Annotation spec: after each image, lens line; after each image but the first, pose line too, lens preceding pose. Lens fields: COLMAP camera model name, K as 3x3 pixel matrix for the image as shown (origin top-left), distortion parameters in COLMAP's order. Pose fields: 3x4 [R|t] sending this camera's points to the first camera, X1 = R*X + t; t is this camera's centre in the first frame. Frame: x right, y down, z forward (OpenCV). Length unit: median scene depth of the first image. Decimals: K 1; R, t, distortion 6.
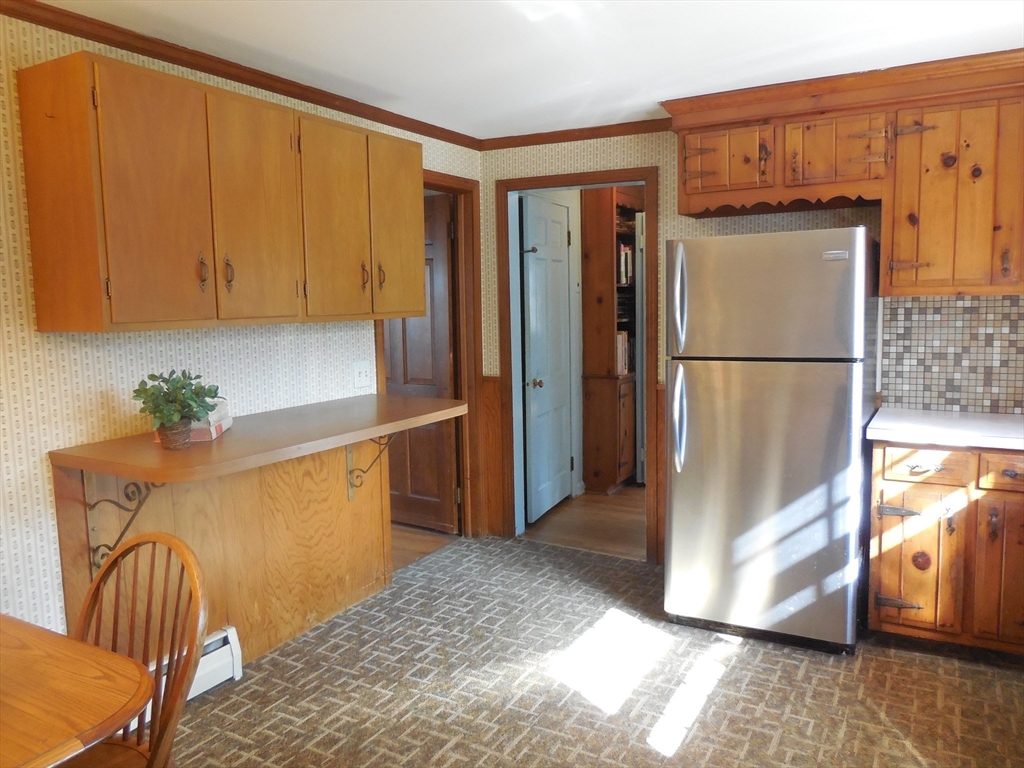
lens RADIAL K [[788.1, 0, 526.3], [0, 788.1, 384.7], [0, 0, 1]] dist [-0.028144, 0.000819]
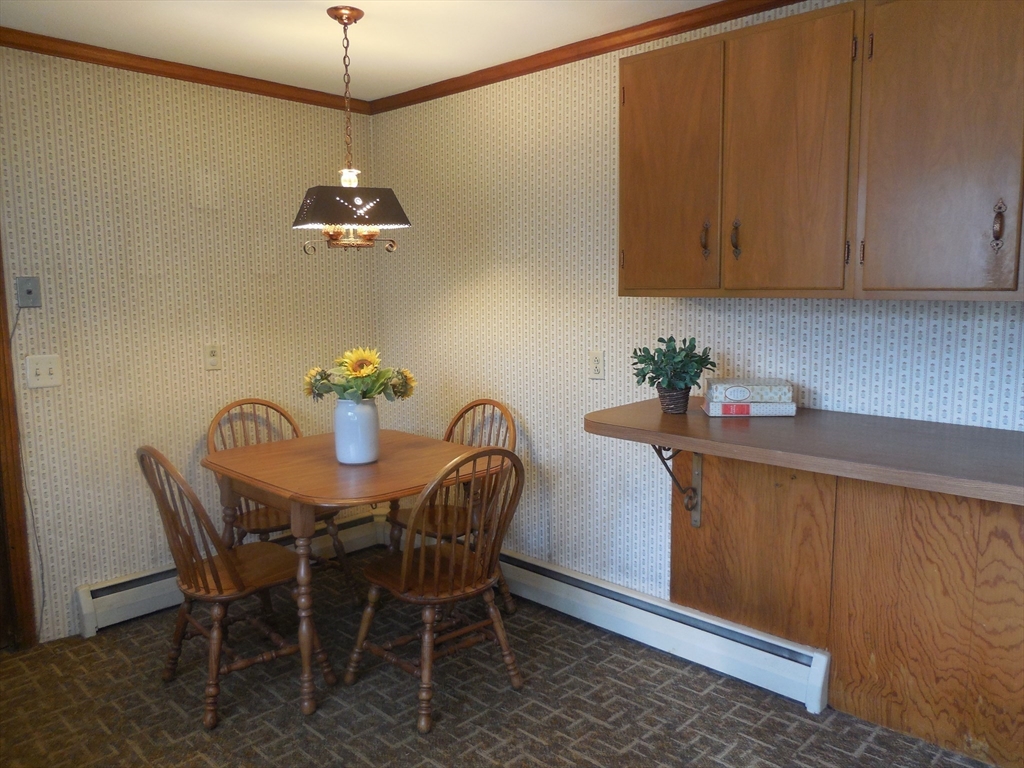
lens RADIAL K [[788.1, 0, 526.3], [0, 788.1, 384.7], [0, 0, 1]] dist [-0.028144, 0.000819]
pose [[-0.304557, 0.154707, -0.939846, 0.487410], [-0.072486, 0.980095, 0.184821, -0.112769], [0.949732, 0.124414, -0.287281, 0.928976]]
